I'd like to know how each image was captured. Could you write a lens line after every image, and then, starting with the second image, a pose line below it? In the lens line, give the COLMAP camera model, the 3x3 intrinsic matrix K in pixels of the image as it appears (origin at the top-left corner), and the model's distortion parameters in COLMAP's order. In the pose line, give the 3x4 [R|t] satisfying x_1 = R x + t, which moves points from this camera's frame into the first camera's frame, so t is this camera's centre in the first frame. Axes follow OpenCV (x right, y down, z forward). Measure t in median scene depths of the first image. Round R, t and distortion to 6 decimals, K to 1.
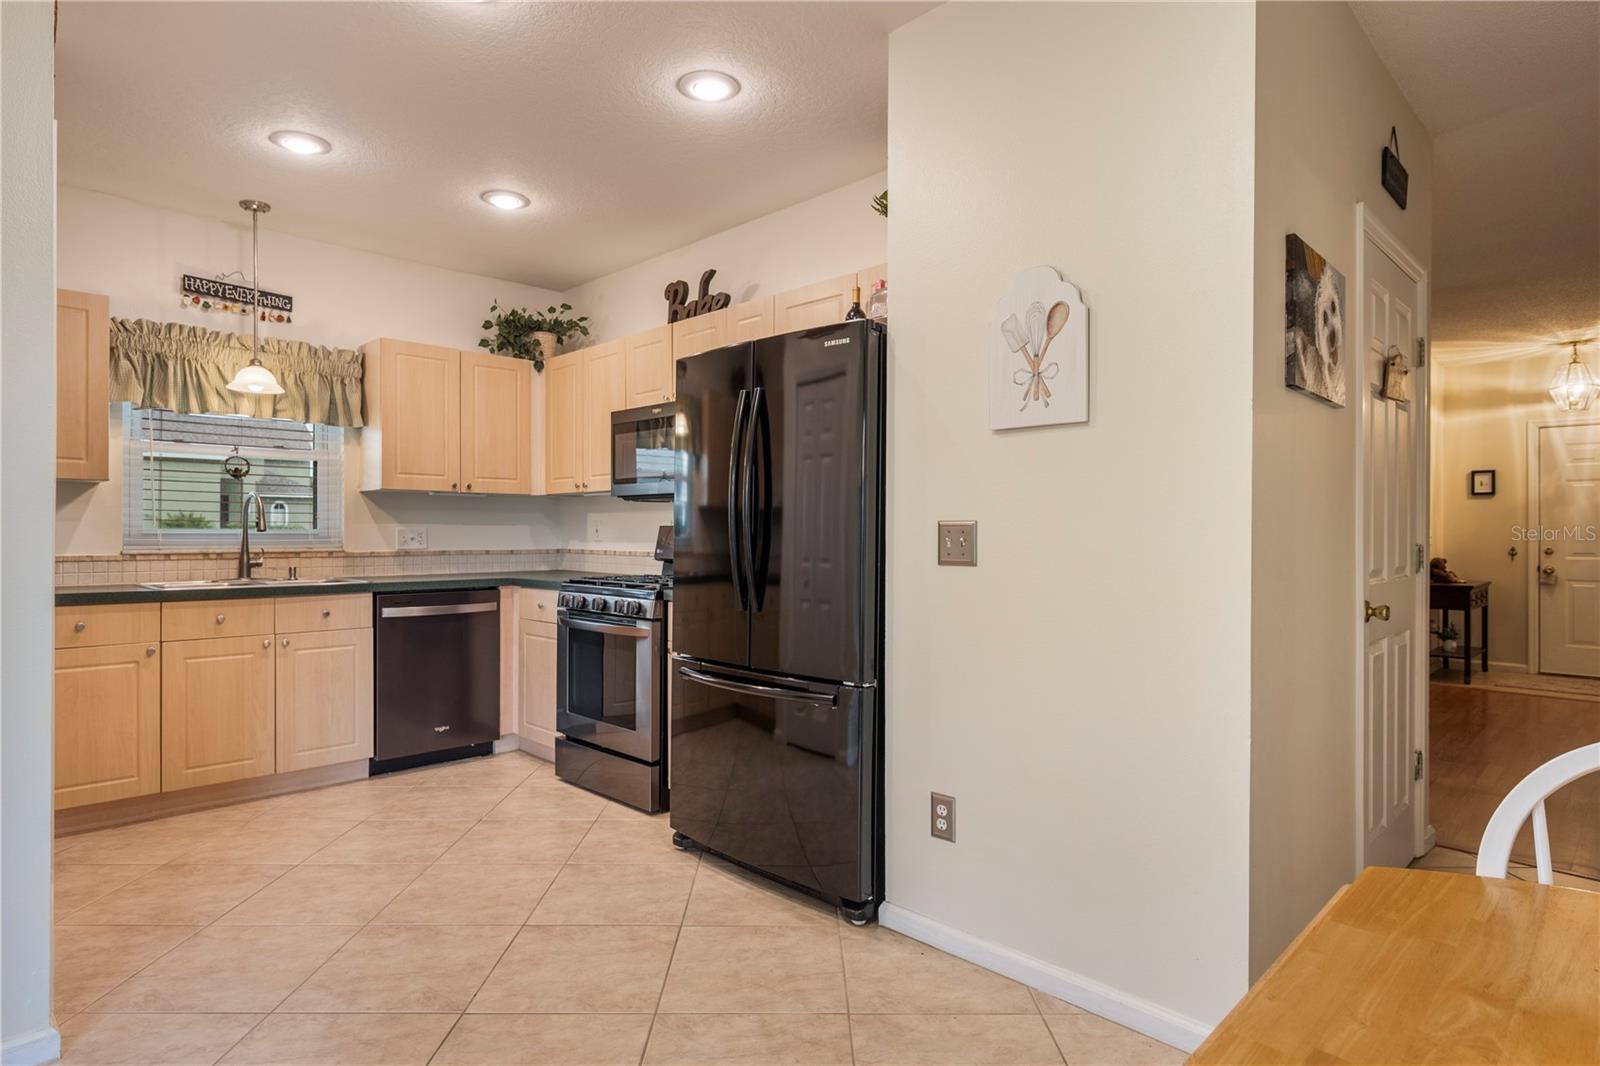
lens RADIAL K [[863.2, 0, 802.1], [0, 863.2, 532.6], [0, 0, 1]] dist [0.000516, -0.001145]
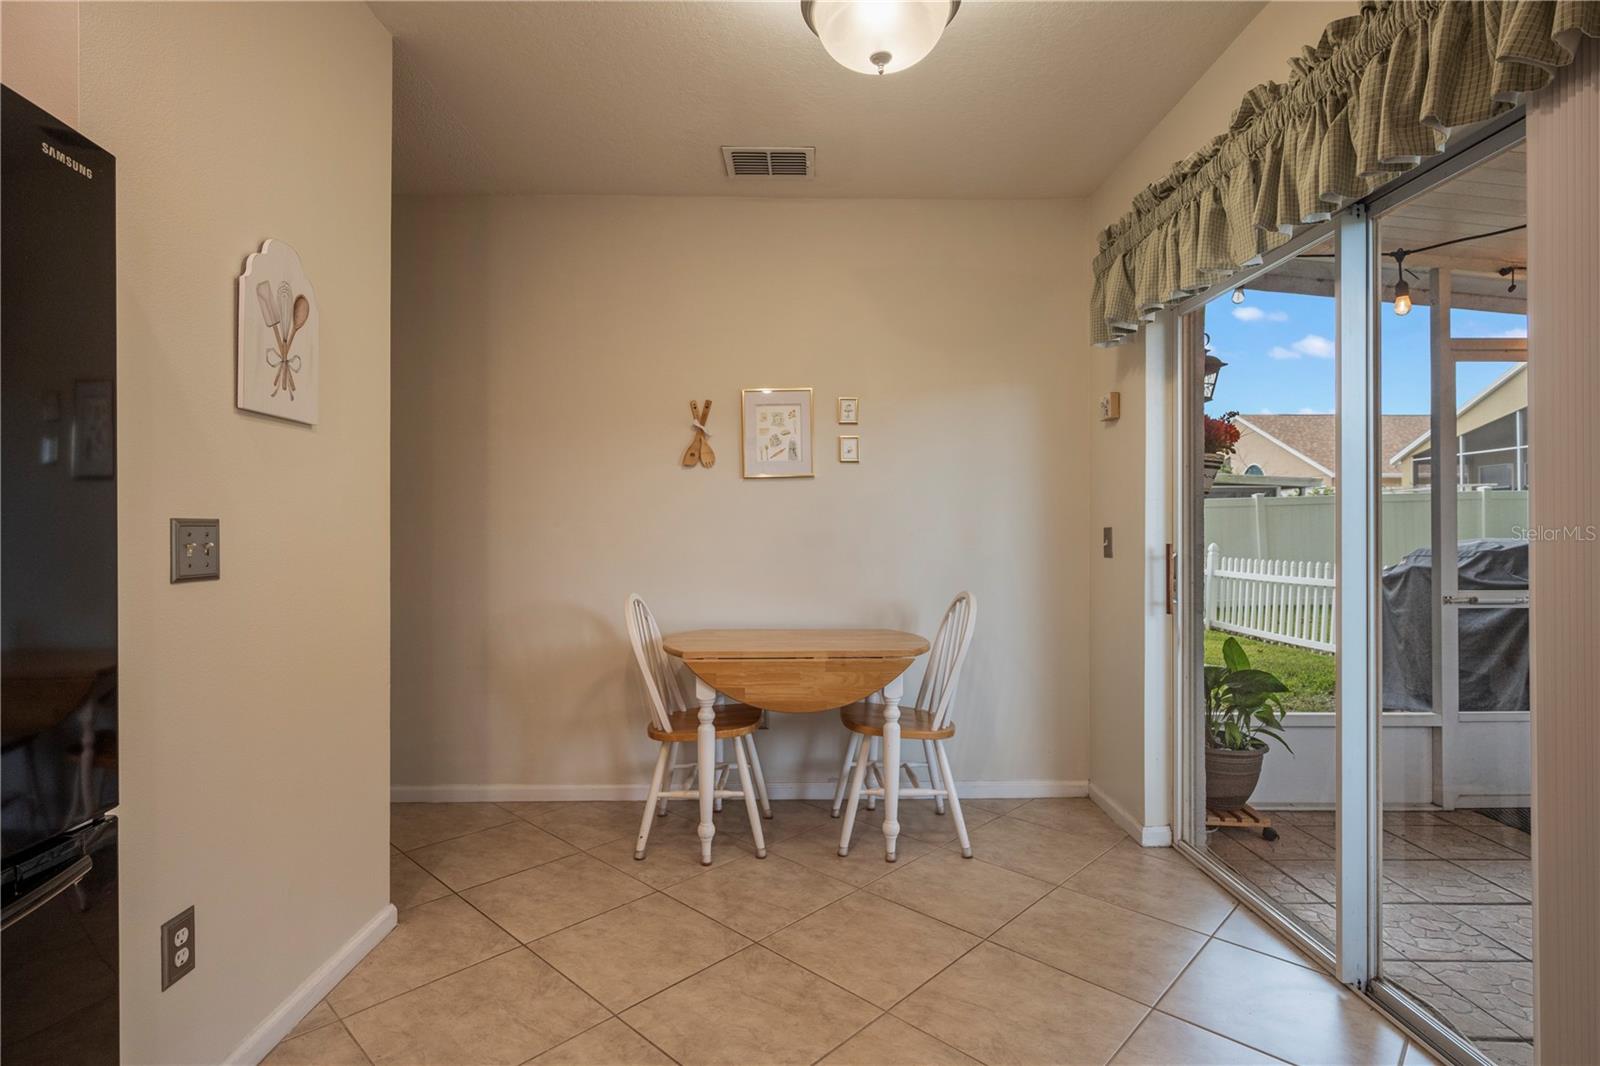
lens RADIAL K [[777.8, 0, 799.7], [0, 777.8, 527.2], [0, 0, 1]] dist [-0.001849, 0.000615]
pose [[-0.722181, 0.000936, 0.691703, -0.689348], [-0.001192, 0.999996, -0.002598, -0.006426], [-0.691703, -0.002701, -0.722177, 1.216221]]
